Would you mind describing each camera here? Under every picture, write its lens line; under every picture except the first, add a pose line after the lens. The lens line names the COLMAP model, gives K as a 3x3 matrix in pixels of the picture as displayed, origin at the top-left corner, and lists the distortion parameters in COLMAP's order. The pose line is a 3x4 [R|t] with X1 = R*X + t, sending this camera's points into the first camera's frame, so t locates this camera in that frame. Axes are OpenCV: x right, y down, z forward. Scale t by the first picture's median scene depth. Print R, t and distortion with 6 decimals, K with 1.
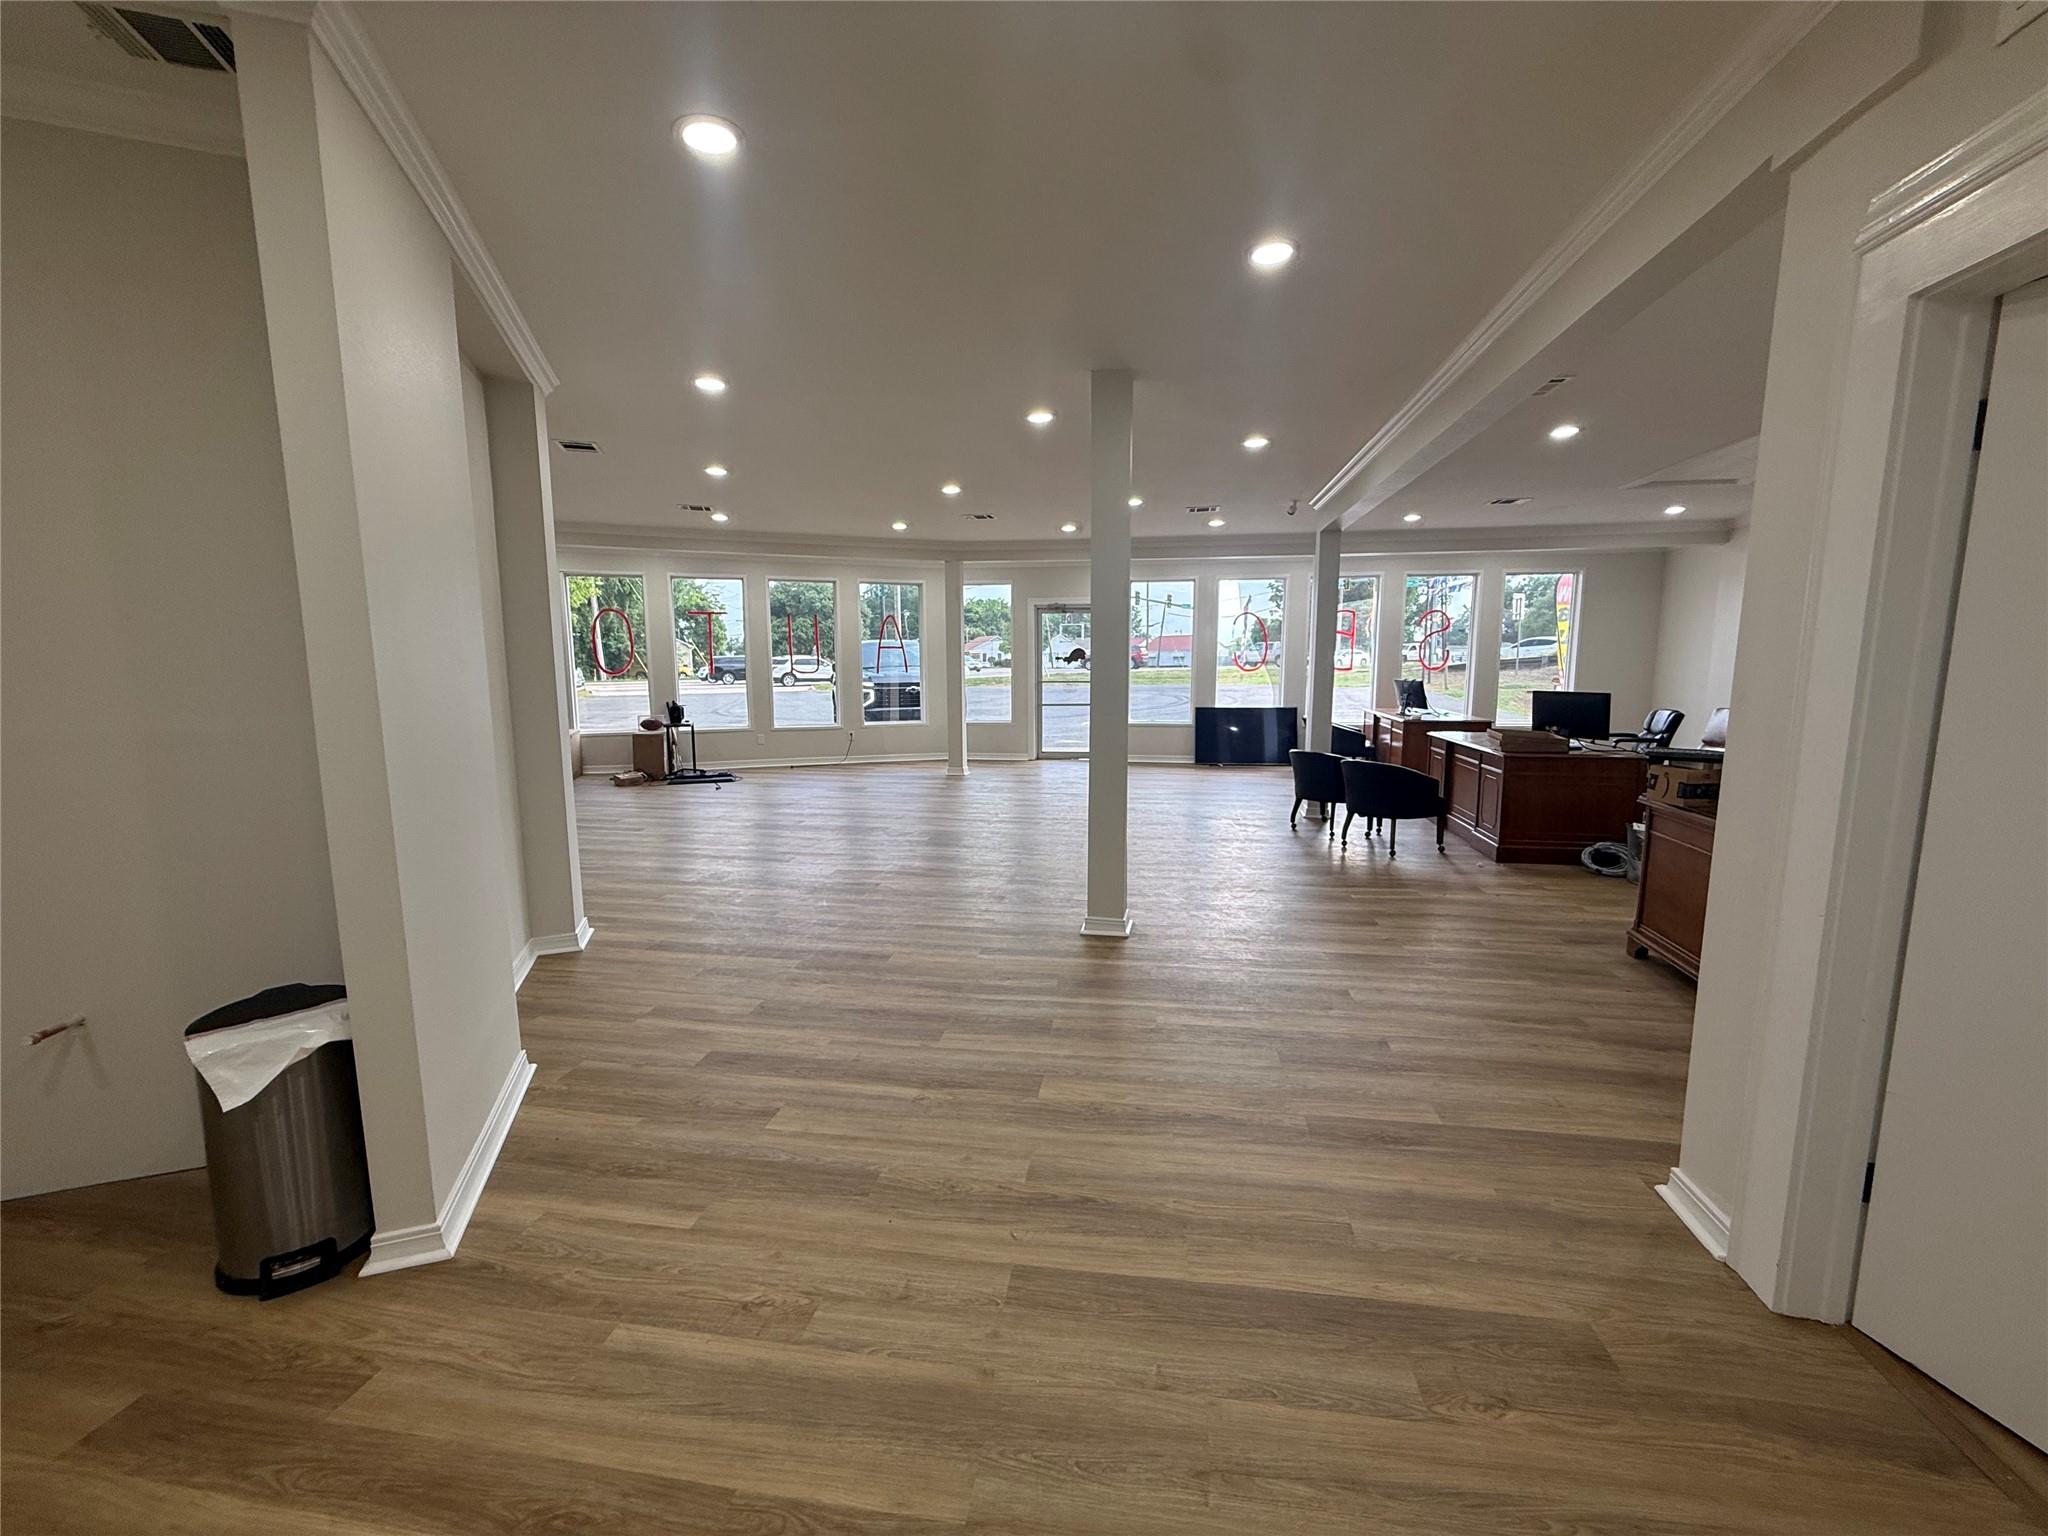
lens RADIAL K [[808.4, 0, 1024.6], [0, 808.4, 770.2], [0, 0, 1]] dist [-0.004213, 0.000501]
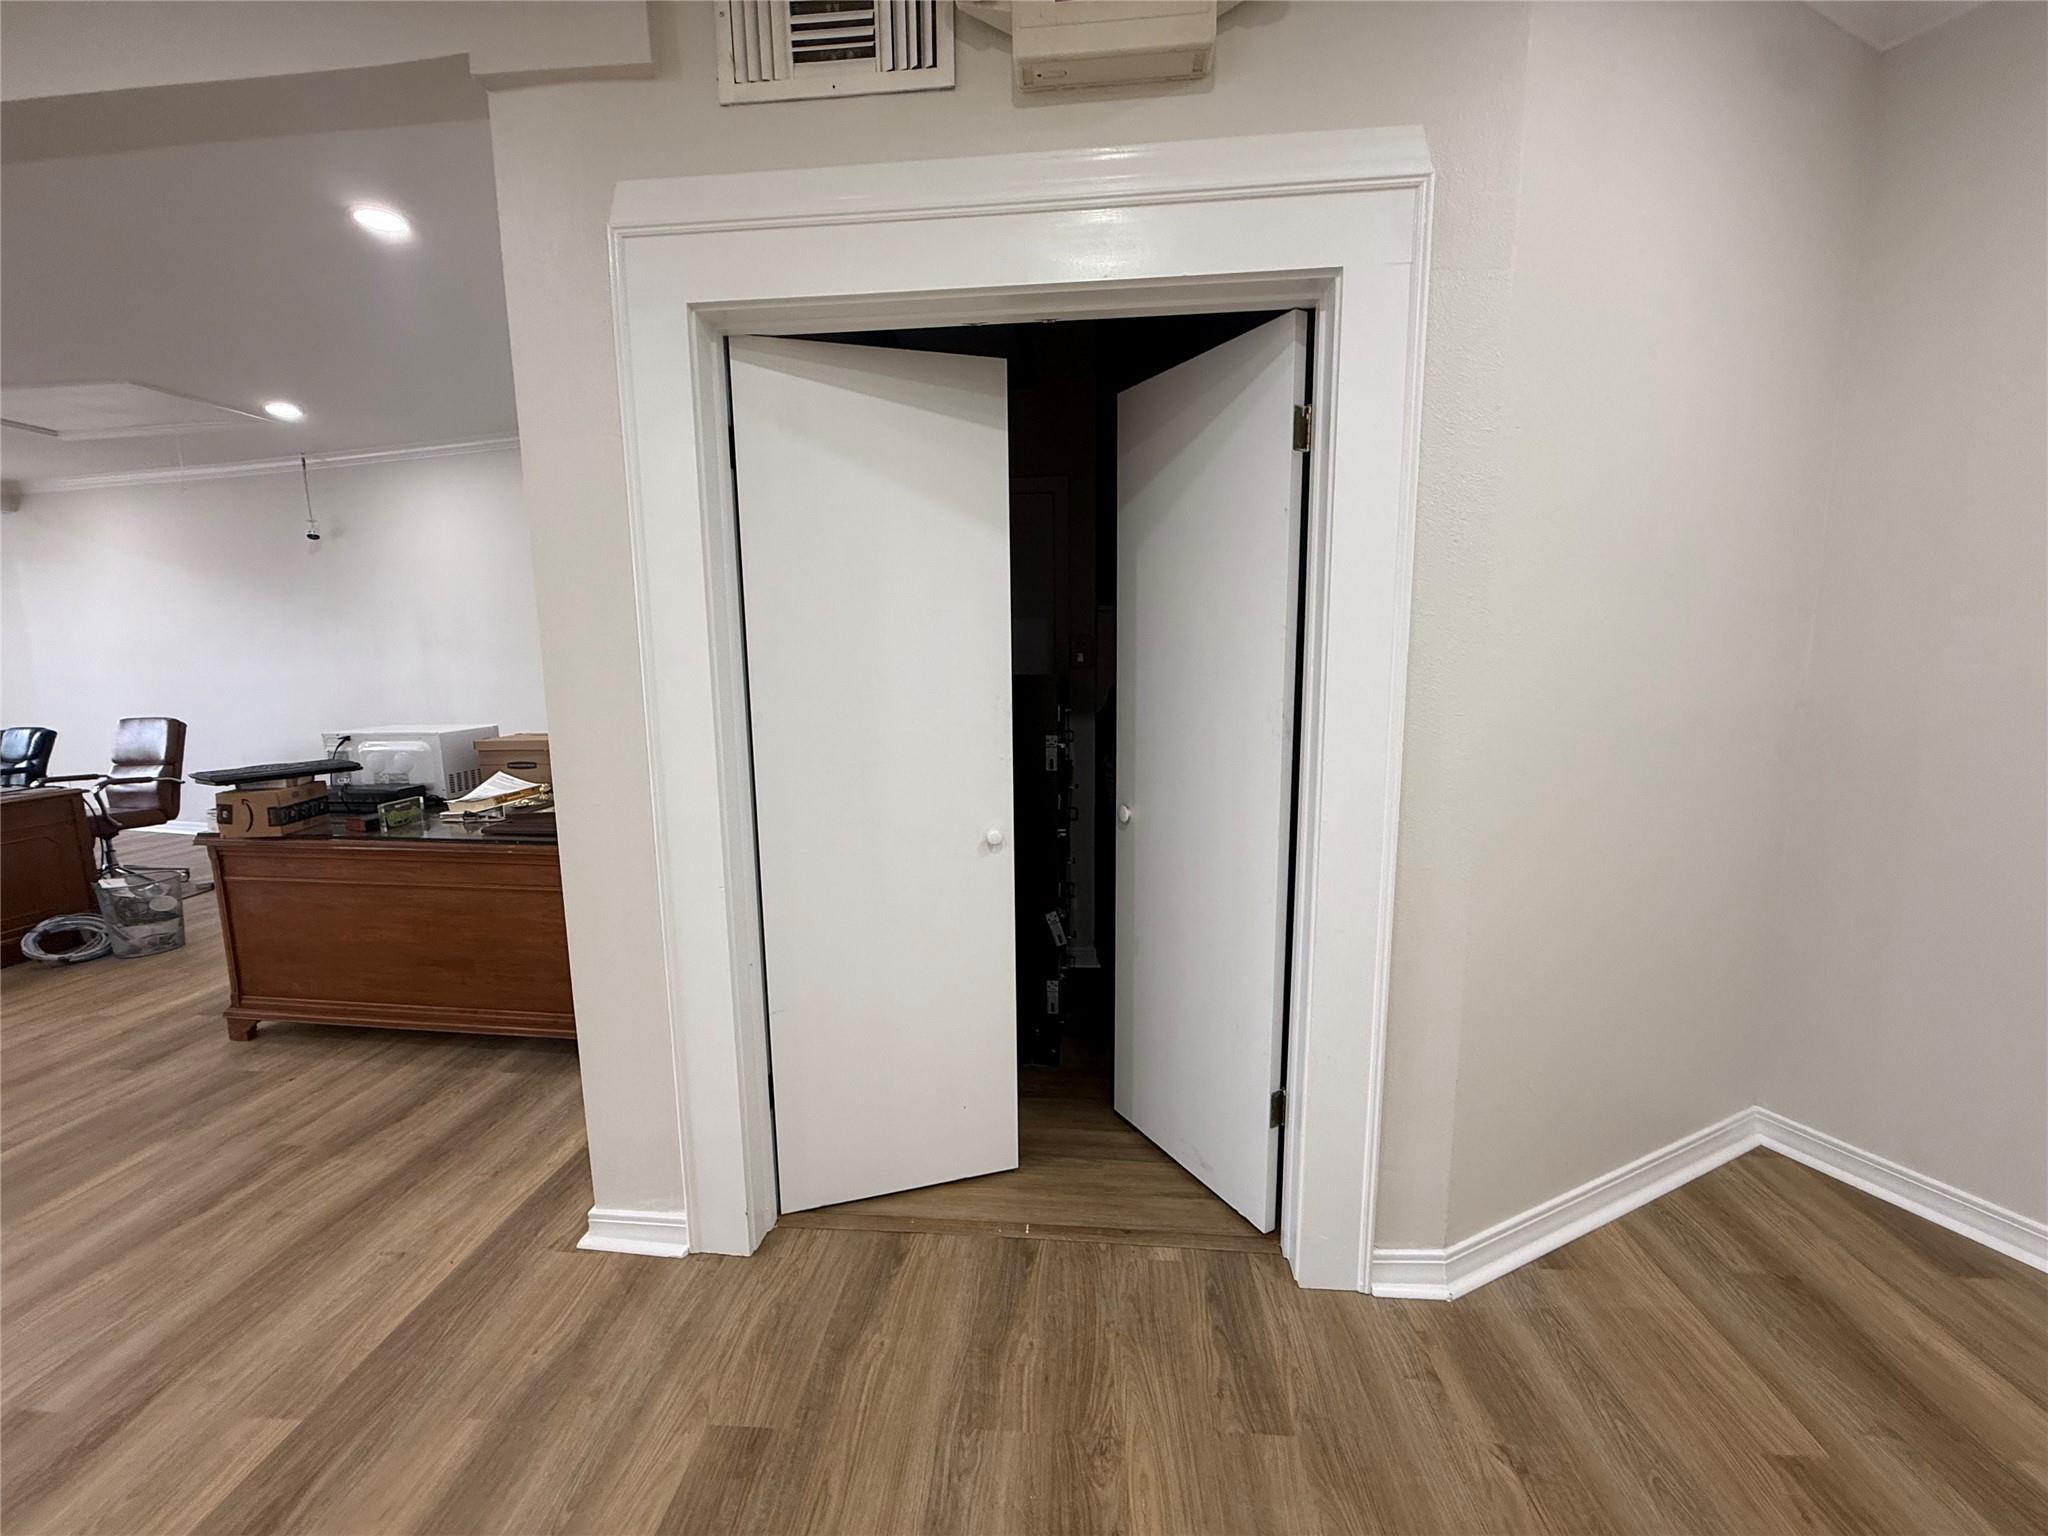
lens RADIAL K [[808.4, 0, 1011.4], [0, 808.4, 771.9], [0, 0, 1]] dist [-0.004213, 0.000501]
pose [[-0.080428, -0.140858, 0.986758, -0.033658], [0.143717, 0.977982, 0.151319, -0.035143], [-0.986345, 0.153984, -0.058413, 0.314676]]
